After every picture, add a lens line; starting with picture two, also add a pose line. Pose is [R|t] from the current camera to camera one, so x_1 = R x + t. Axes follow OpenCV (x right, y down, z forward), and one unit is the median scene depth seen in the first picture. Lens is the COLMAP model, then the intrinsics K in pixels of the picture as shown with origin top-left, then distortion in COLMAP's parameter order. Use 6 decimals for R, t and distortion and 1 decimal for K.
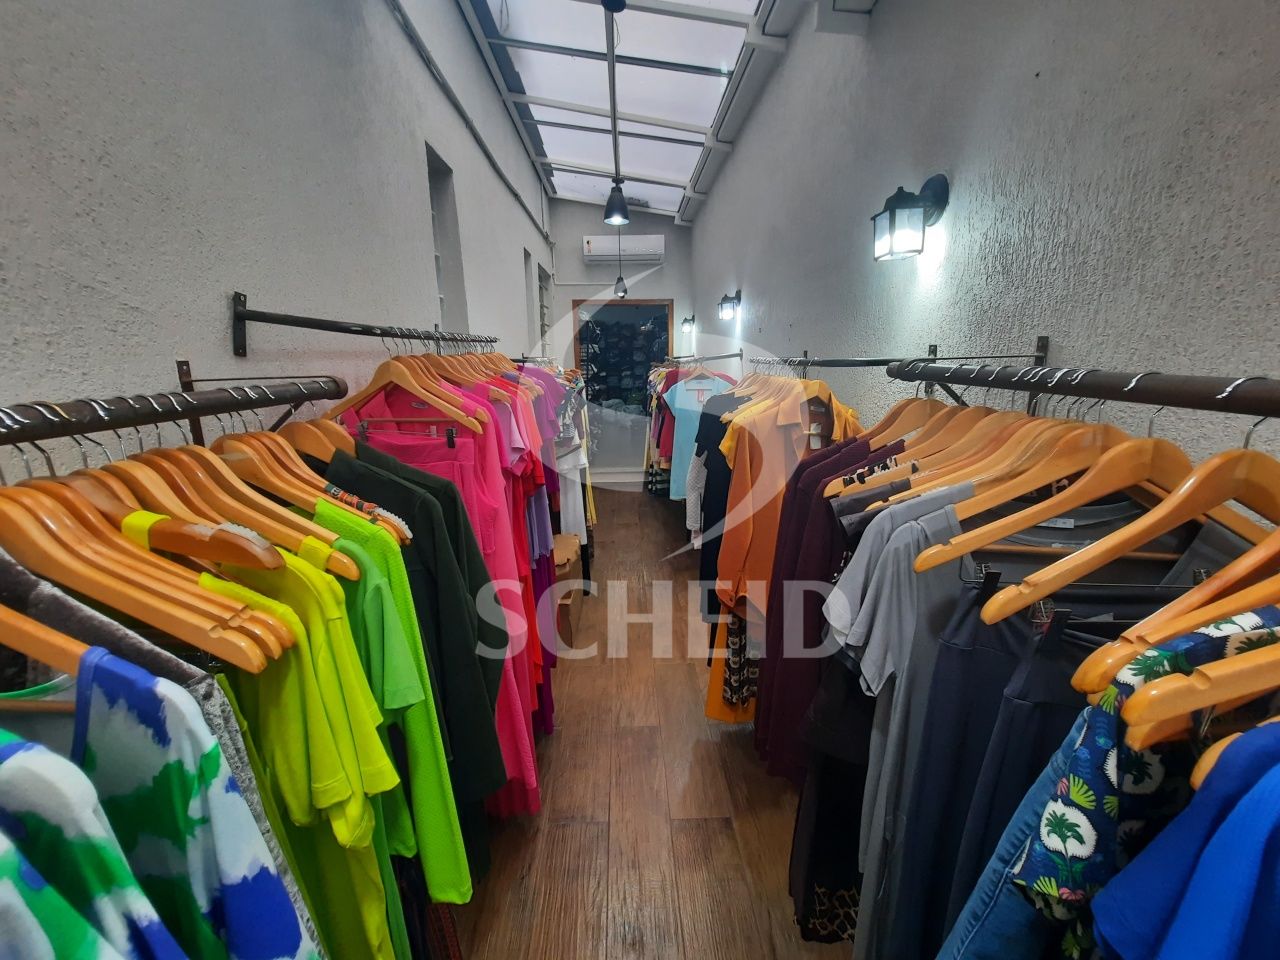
lens RADIAL K [[511.4, 0, 640.0], [0, 511.4, 480.0], [0, 0, 1]] dist [-0.016169, -0.000034]
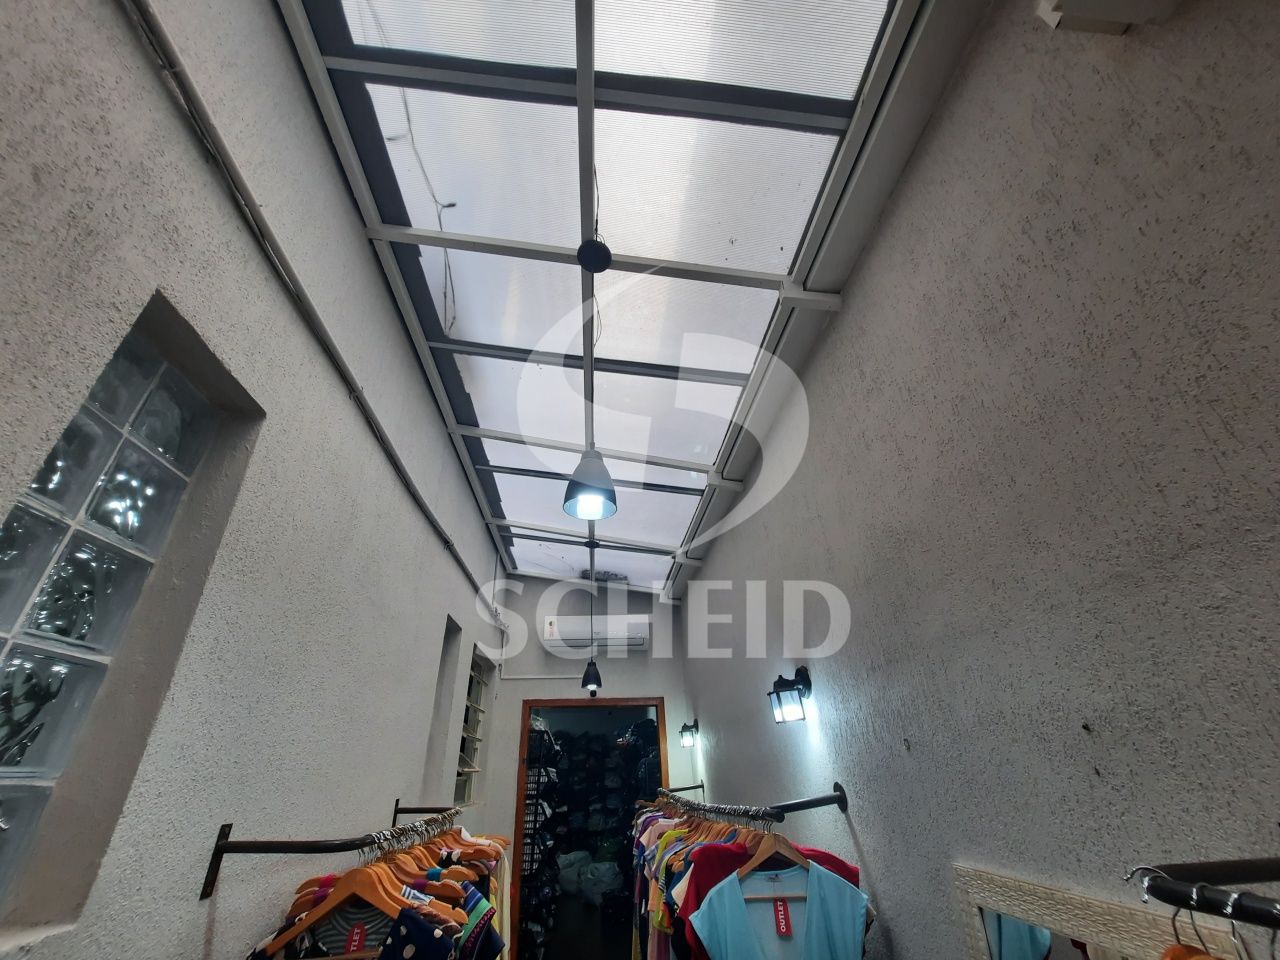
lens RADIAL K [[511.4, 0, 640.0], [0, 511.4, 480.0], [0, 0, 1]] dist [-0.016169, -0.000034]
pose [[0.998427, 0.004478, 0.055882, -0.013137], [0.035275, 0.724546, -0.688323, -0.104067], [-0.043572, 0.689212, 0.723249, 0.341841]]
